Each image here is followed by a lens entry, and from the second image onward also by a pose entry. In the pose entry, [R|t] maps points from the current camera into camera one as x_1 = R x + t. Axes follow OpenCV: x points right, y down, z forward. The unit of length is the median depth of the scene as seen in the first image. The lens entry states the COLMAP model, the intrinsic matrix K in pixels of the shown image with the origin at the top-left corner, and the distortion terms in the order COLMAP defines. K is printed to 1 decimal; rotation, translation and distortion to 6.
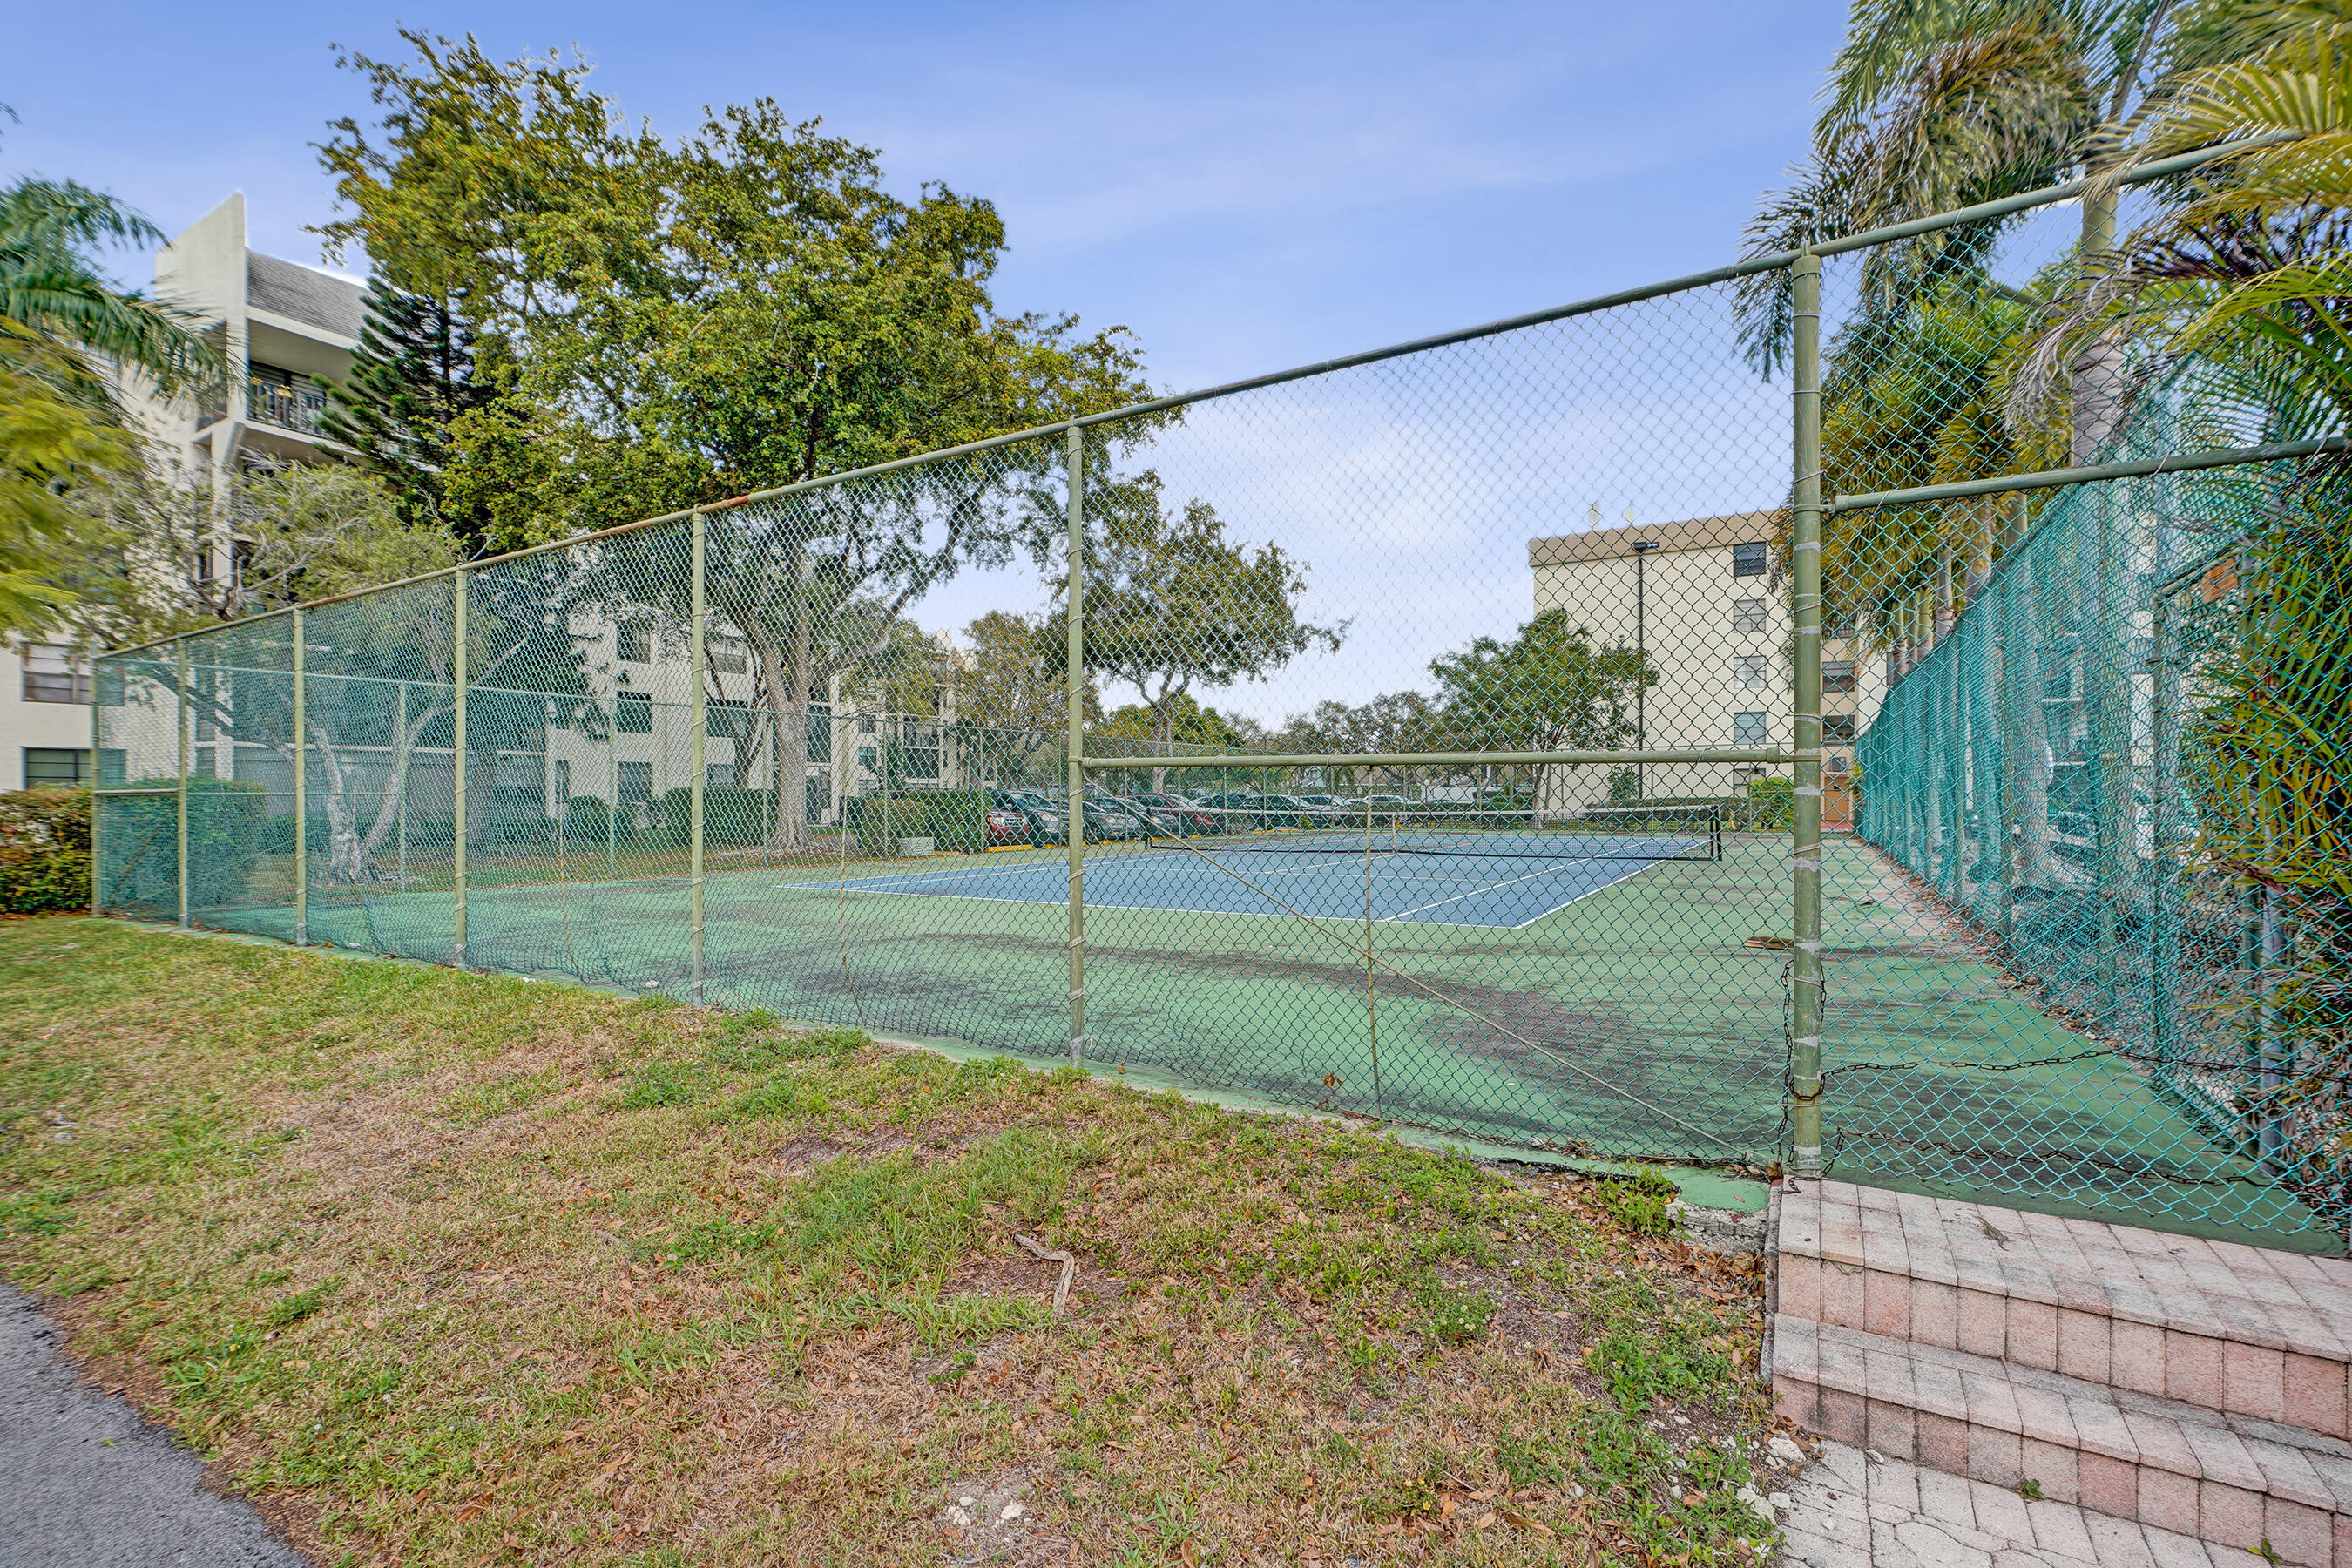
lens RADIAL K [[1082.9, 0, 1144.9], [0, 1082.9, 794.0], [0, 0, 1]] dist [0.005094, 0.001428]
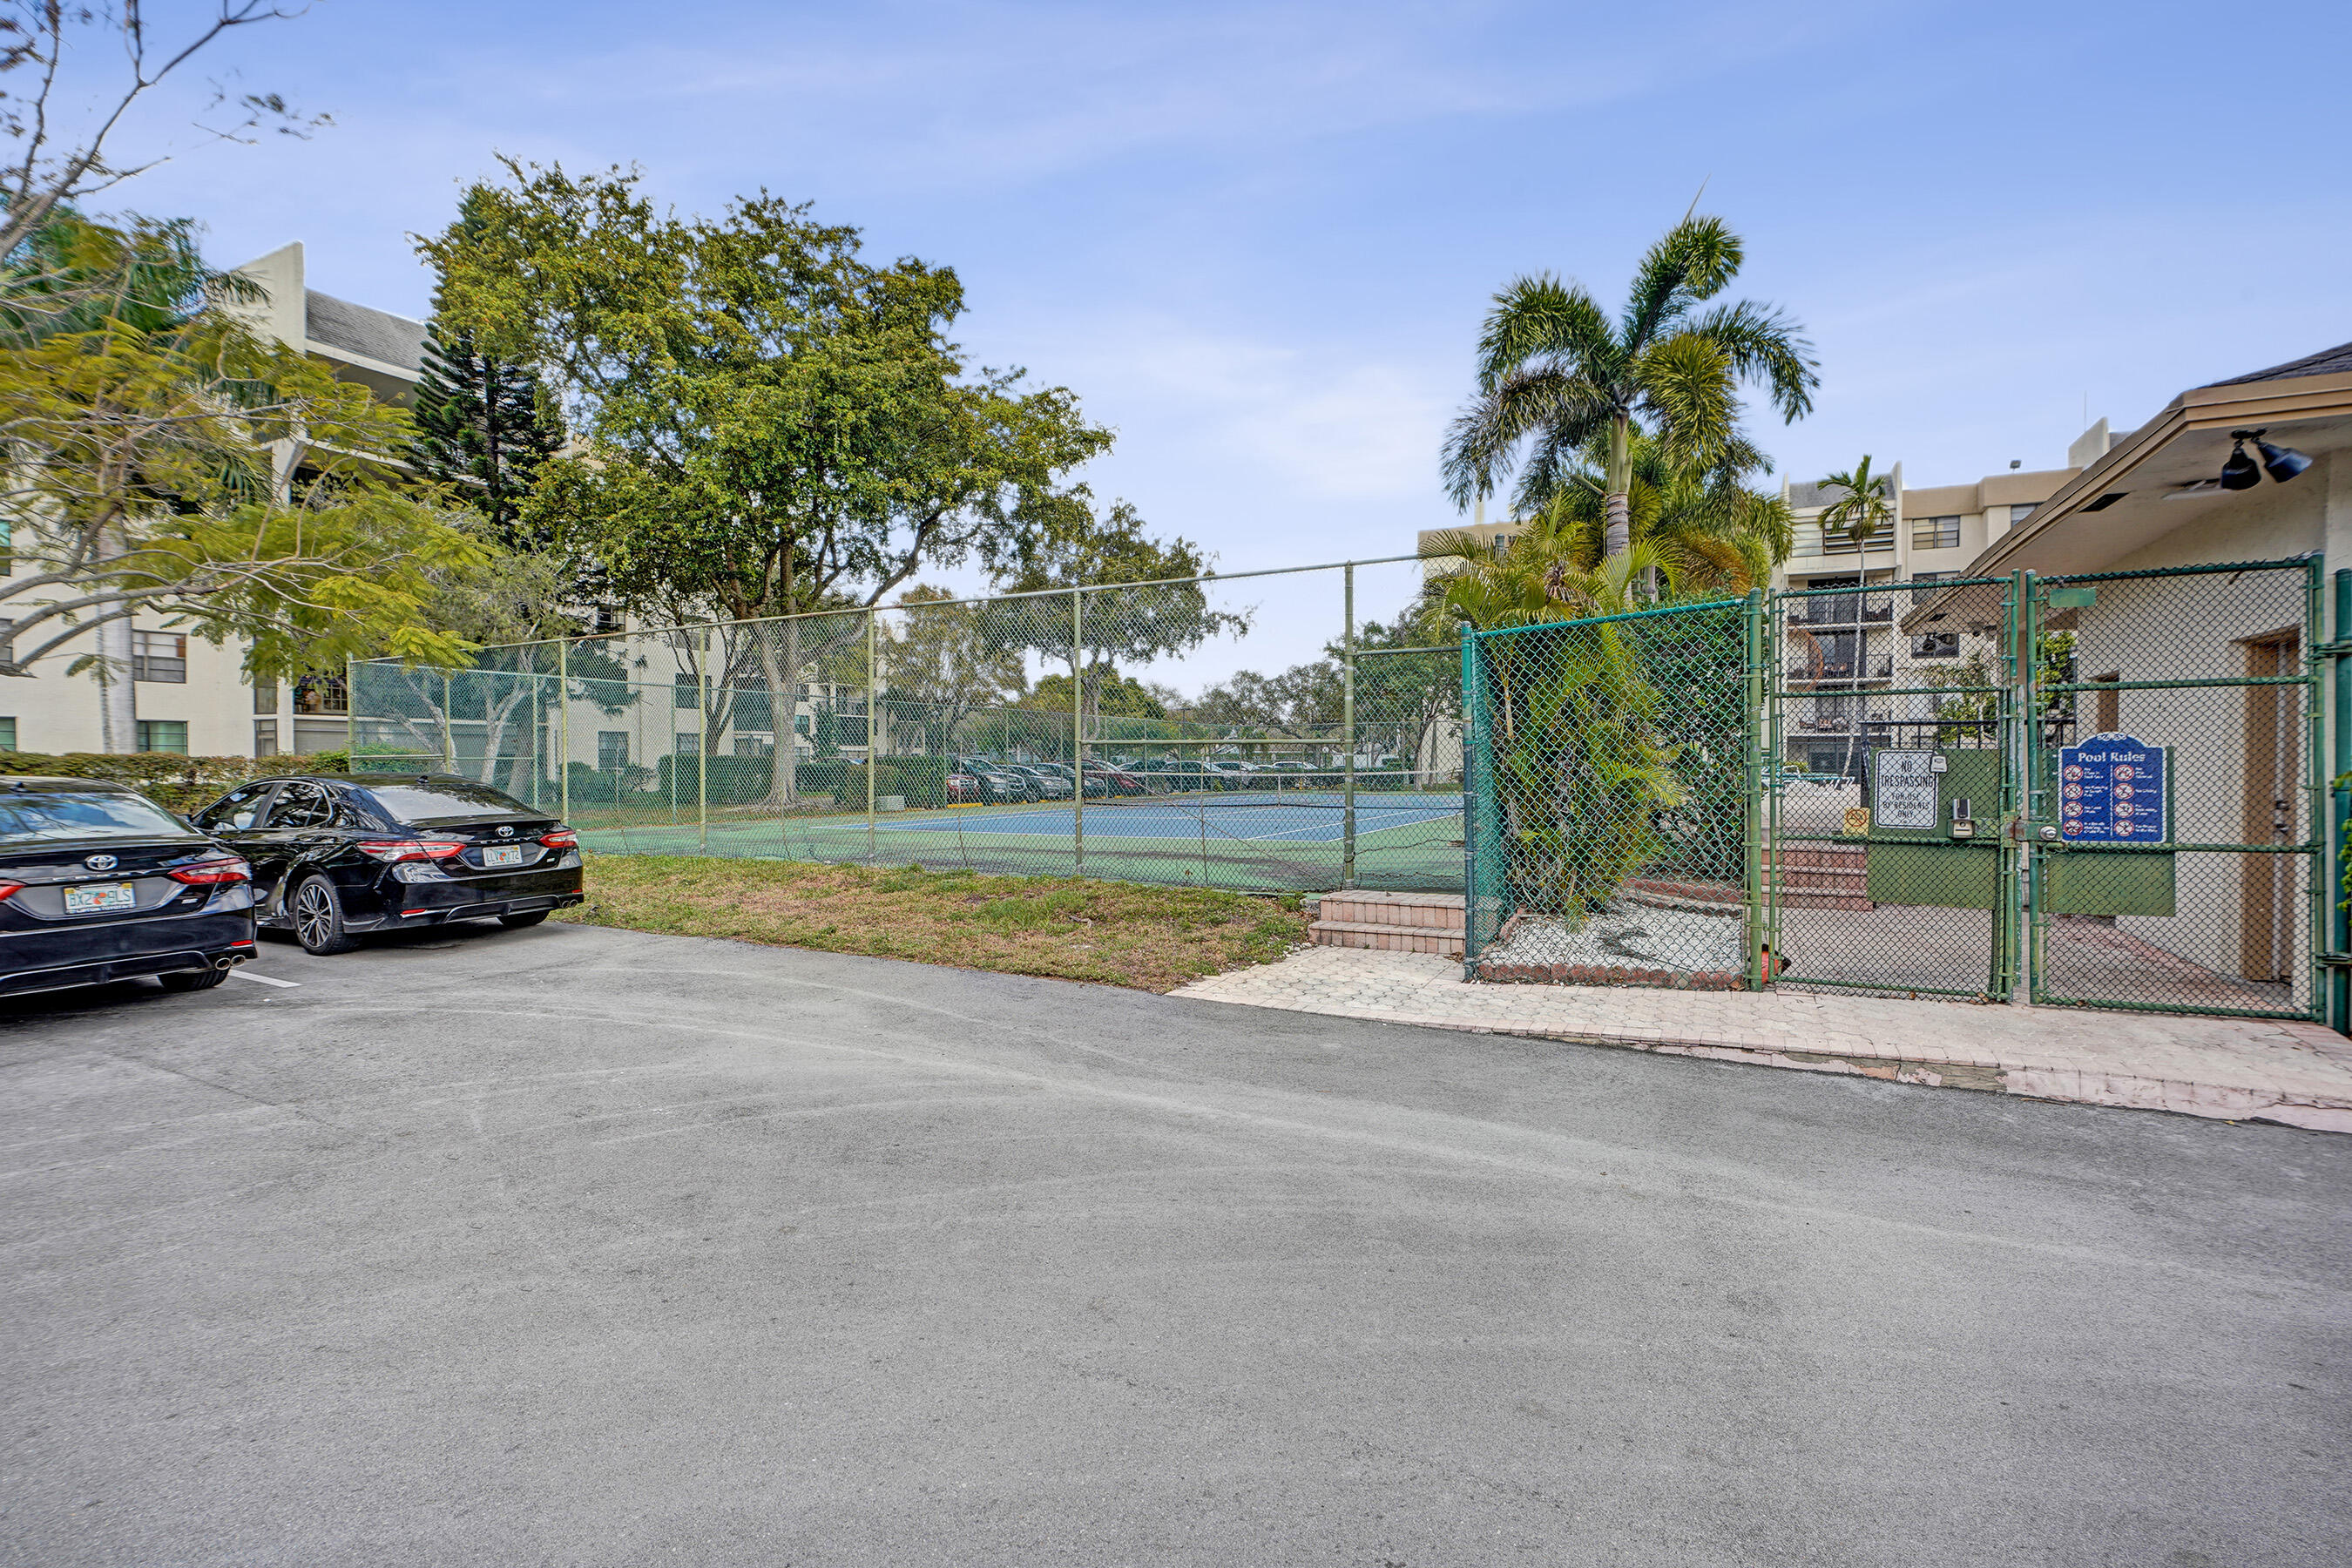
lens RADIAL K [[1082.9, 0, 1144.9], [0, 1082.9, 794.0], [0, 0, 1]] dist [0.005094, 0.001428]
pose [[0.997353, -0.002979, 0.072651, -0.012732], [0.000776, 0.999540, 0.030334, 0.001629], [-0.072708, -0.030198, 0.996896, -0.177722]]
